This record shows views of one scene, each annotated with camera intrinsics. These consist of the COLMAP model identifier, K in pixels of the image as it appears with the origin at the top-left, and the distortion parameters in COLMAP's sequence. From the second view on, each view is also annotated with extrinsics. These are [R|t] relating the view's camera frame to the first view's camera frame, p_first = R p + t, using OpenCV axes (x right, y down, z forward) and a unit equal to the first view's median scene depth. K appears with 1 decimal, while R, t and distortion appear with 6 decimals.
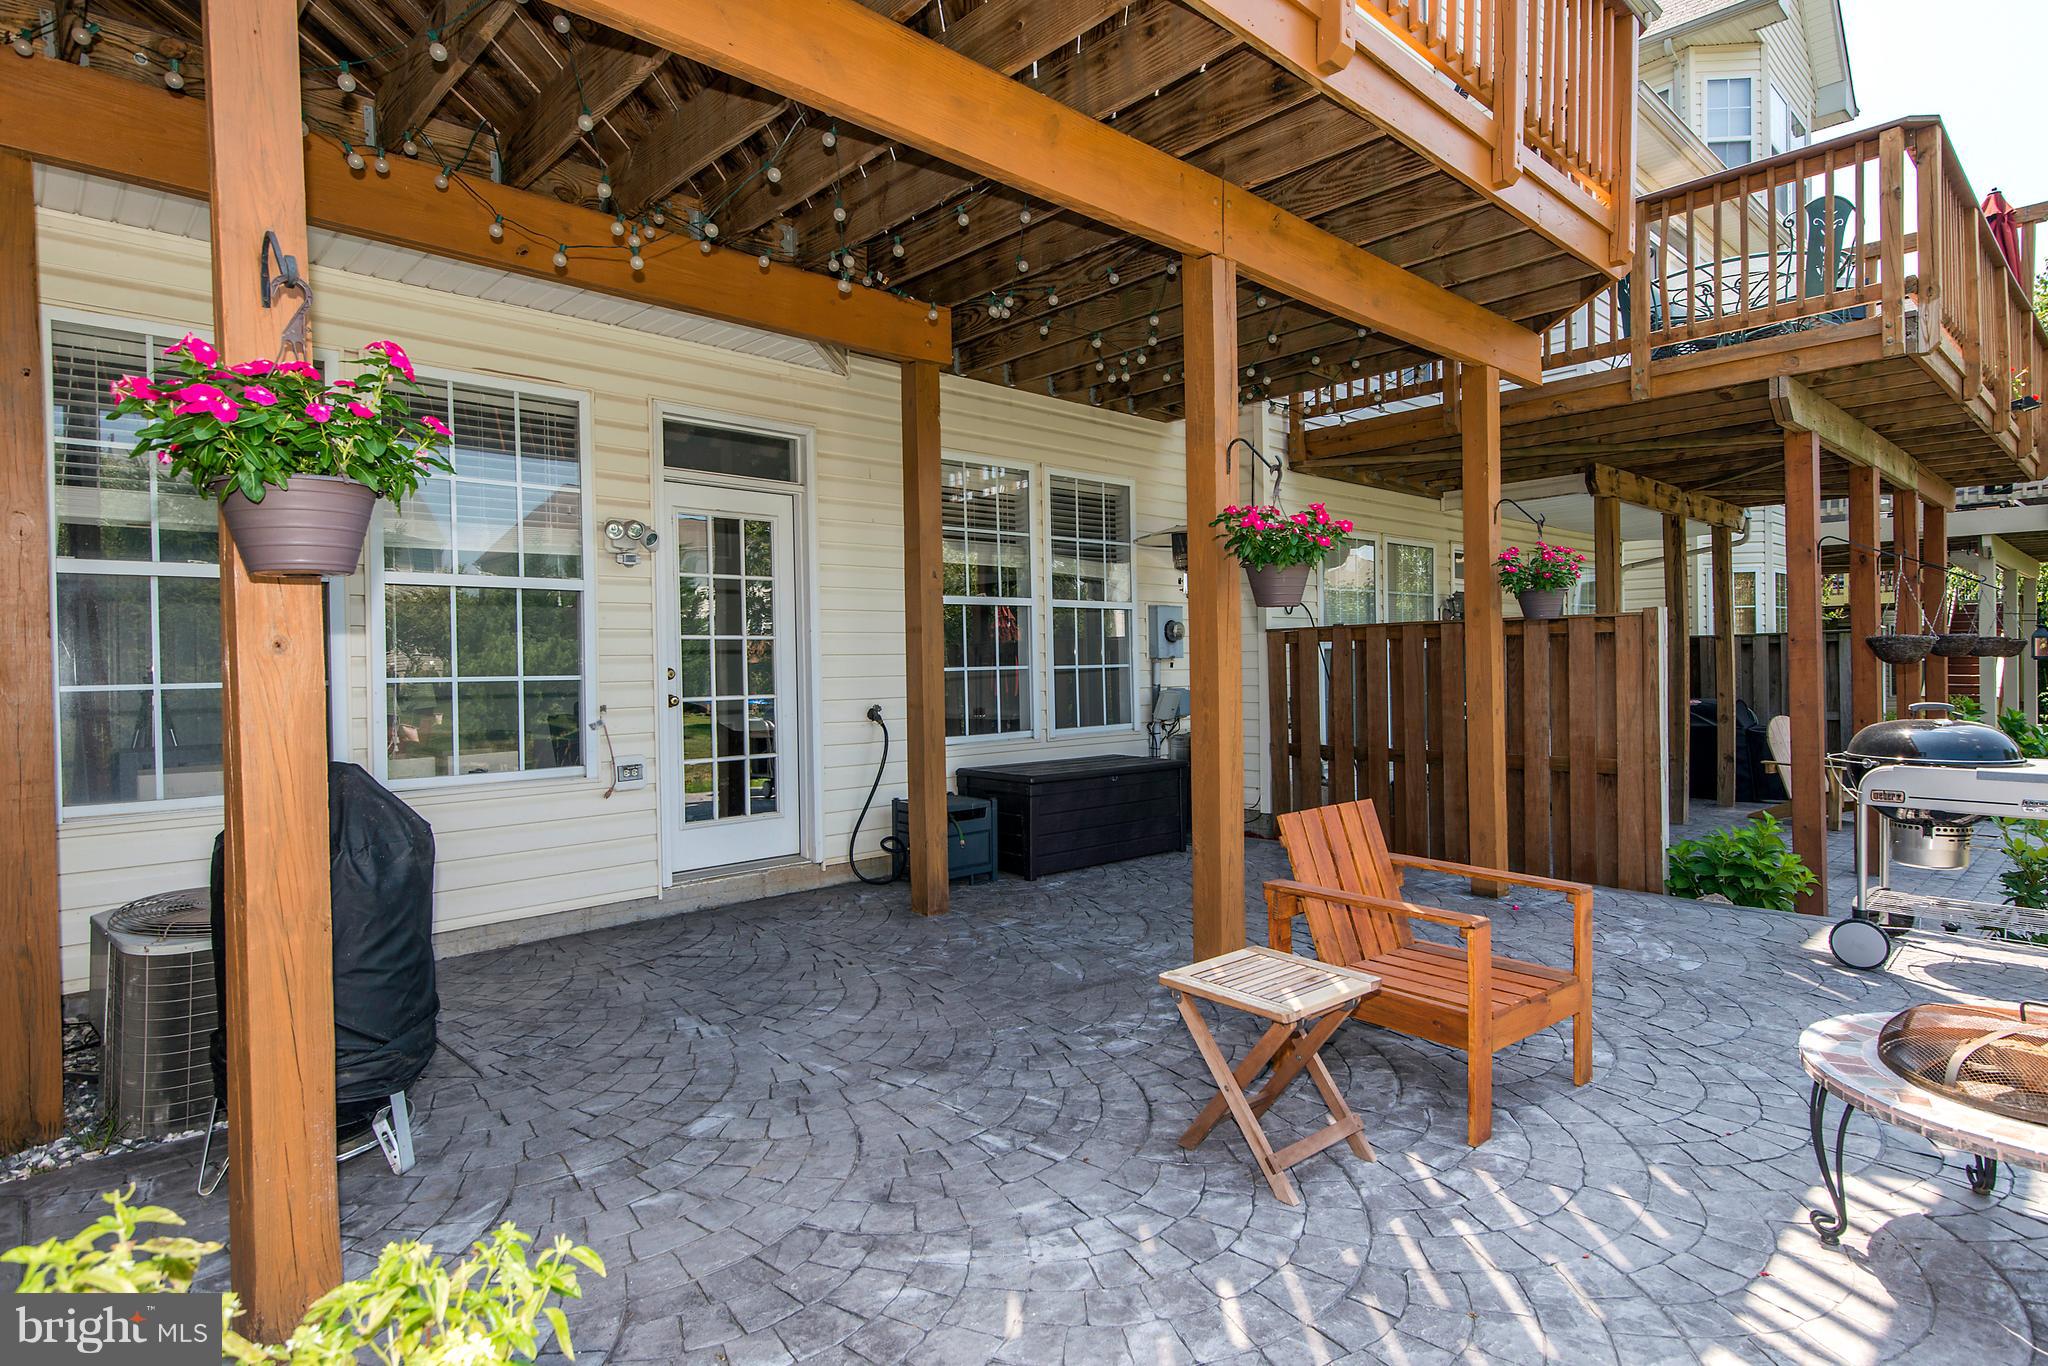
lens RADIAL K [[1059.4, 0, 1024.0], [0, 1059.4, 683.0], [0, 0, 1]] dist [0.001529, 0.000165]
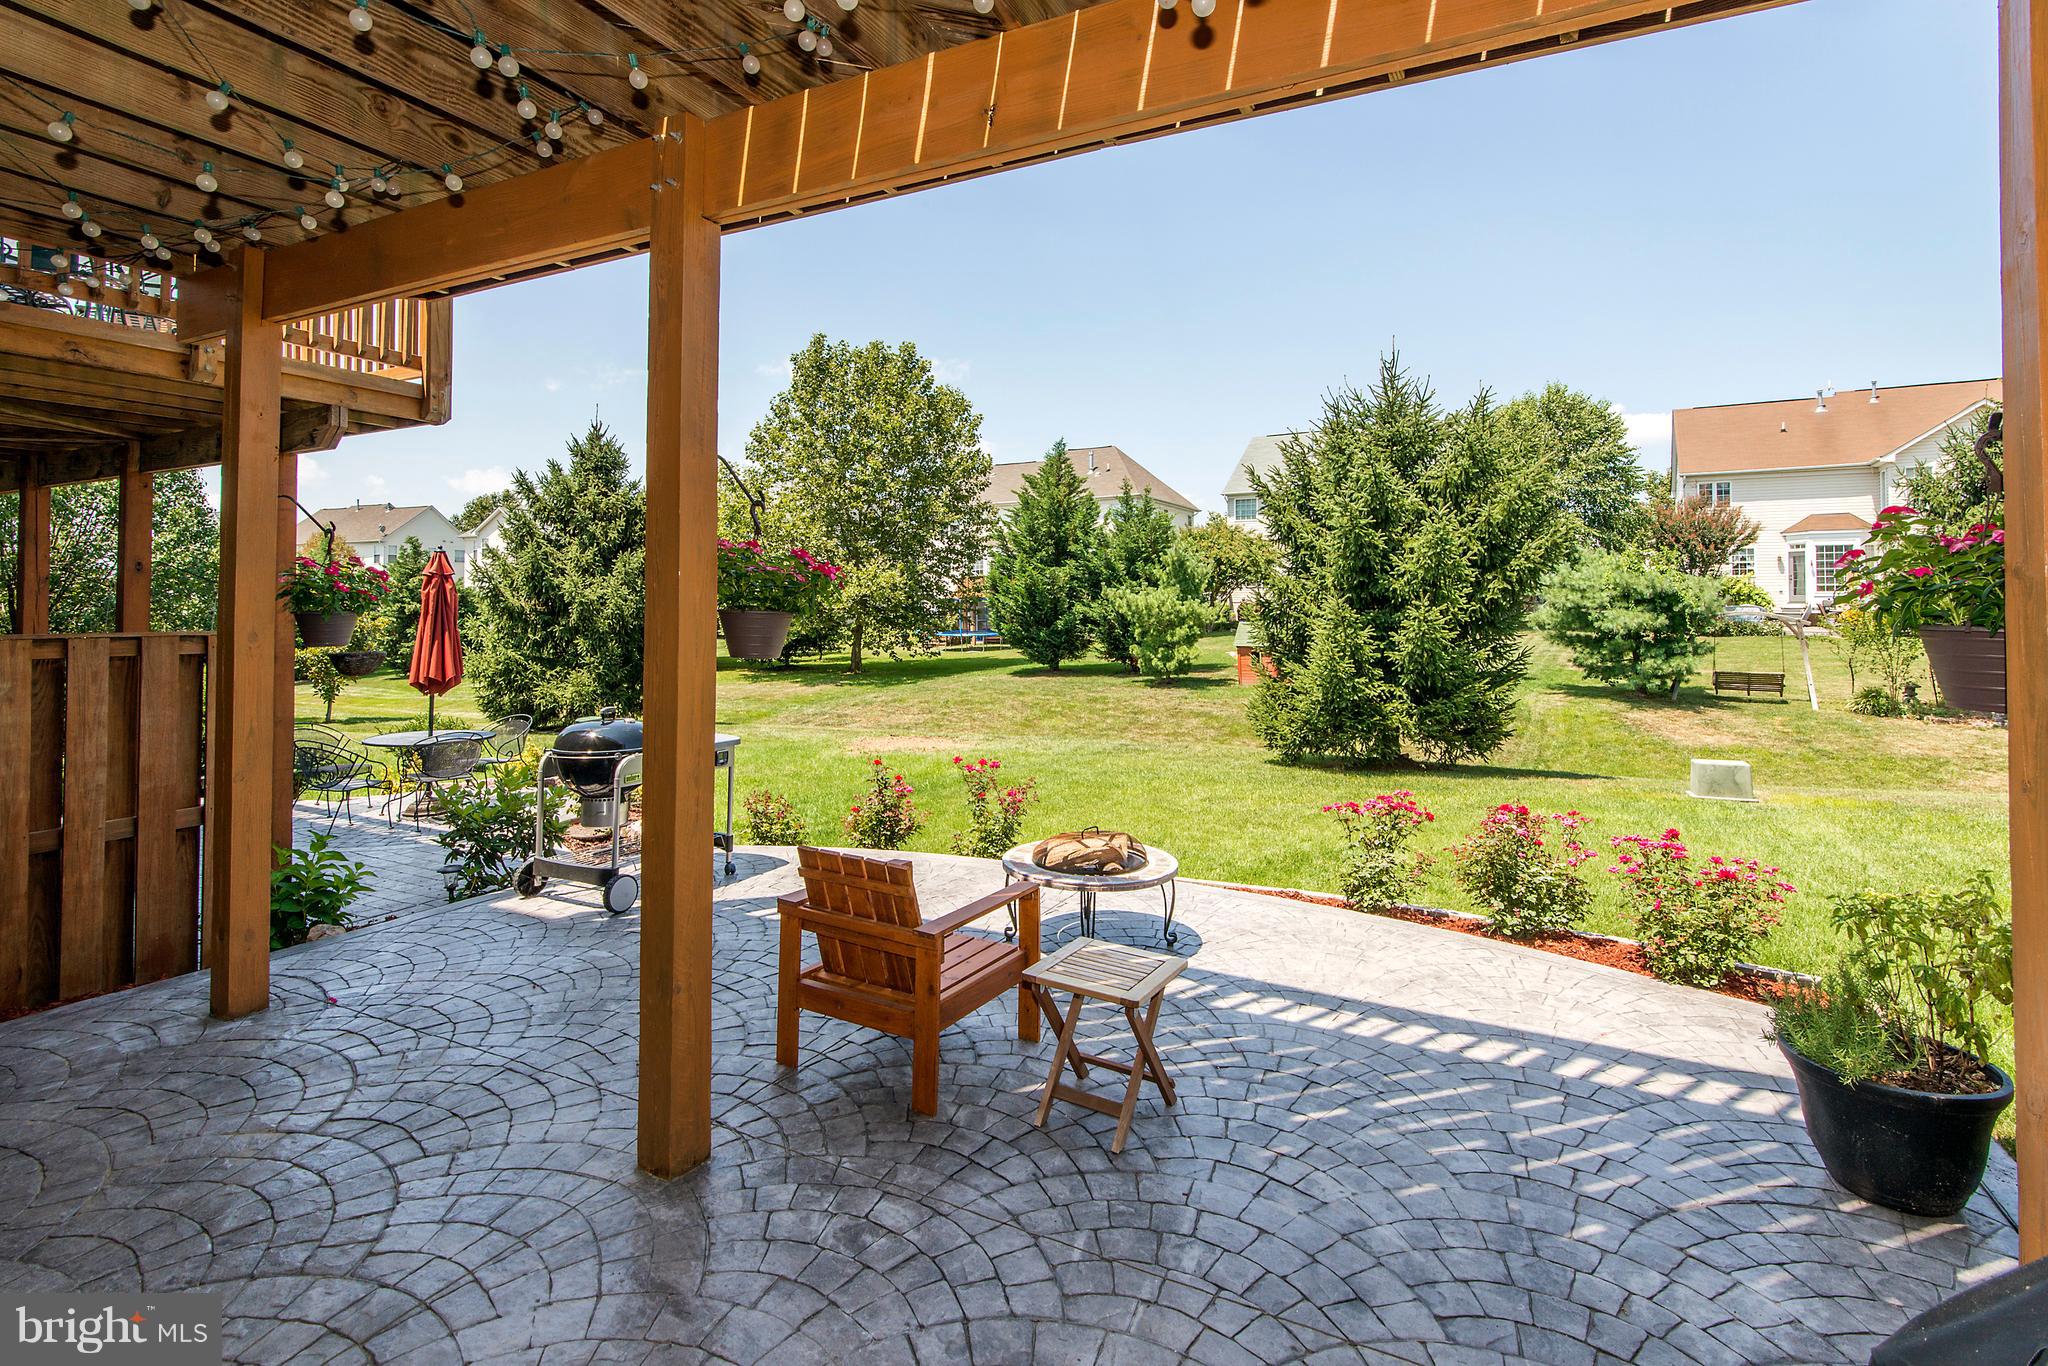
lens RADIAL K [[1006.5, 0, 961.9], [0, 1006.5, 674.1], [0, 0, 1]] dist [0.000522, -0.000022]
pose [[-0.303949, -0.072685, 0.949911, -0.966191], [0.026979, 0.996029, 0.084847, -0.213959], [-0.952306, 0.051417, -0.300781, 1.769480]]
